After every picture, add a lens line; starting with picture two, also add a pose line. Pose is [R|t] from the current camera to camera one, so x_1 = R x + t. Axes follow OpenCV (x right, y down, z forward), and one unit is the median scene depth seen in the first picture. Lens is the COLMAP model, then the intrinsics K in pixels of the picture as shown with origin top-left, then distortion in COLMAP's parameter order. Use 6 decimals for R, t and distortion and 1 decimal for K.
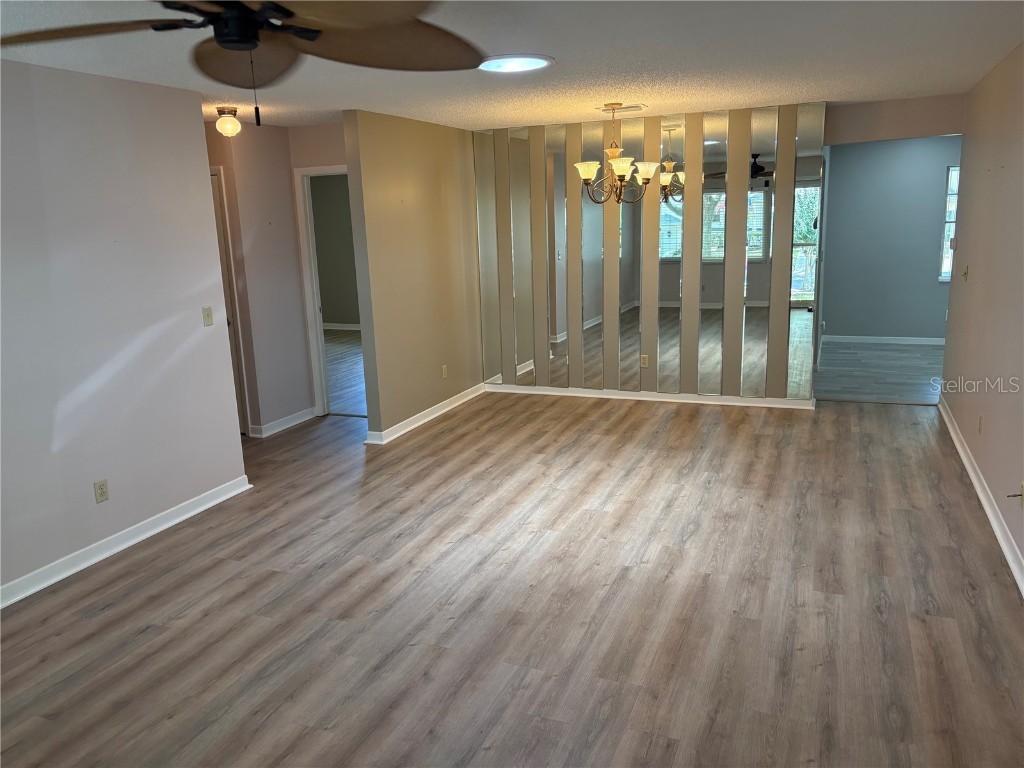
lens RADIAL K [[781.2, 0, 509.5], [0, 781.2, 379.6], [0, 0, 1]] dist [0.043514, -0.020743]
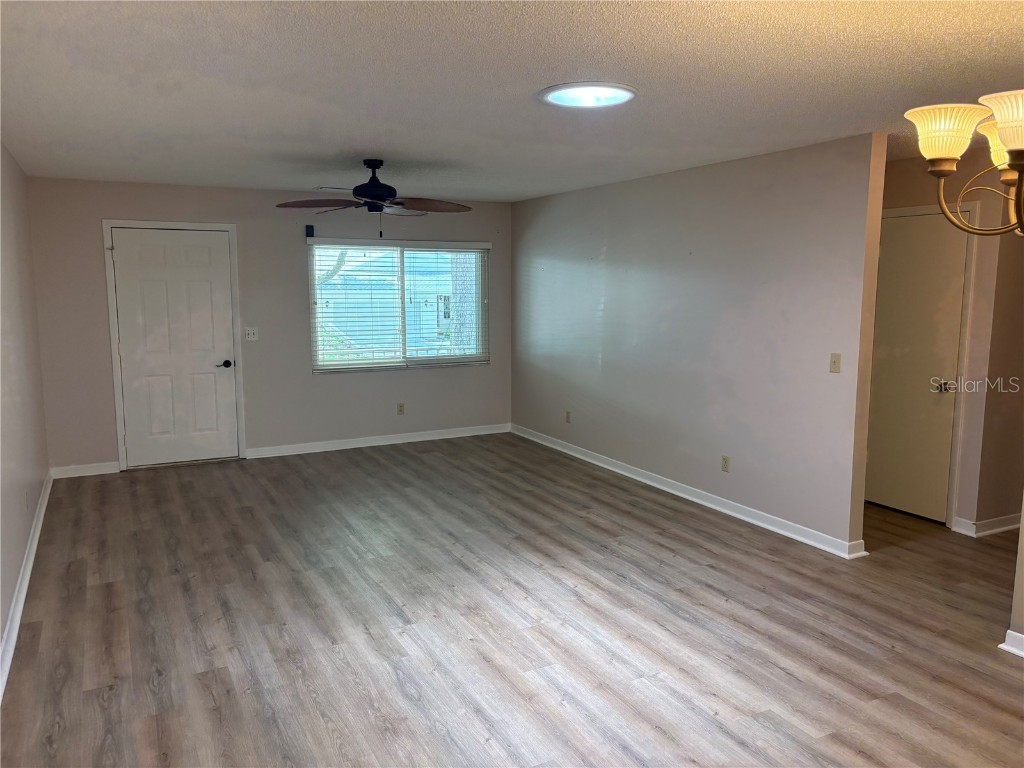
lens RADIAL K [[781.2, 0, 512.2], [0, 781.2, 388.2], [0, 0, 1]] dist [0.043514, -0.020743]
pose [[-0.642352, 0.143260, -0.752902, 0.740291], [-0.136607, 0.945242, 0.296406, -0.342118], [0.754137, 0.293249, -0.587607, 1.525294]]
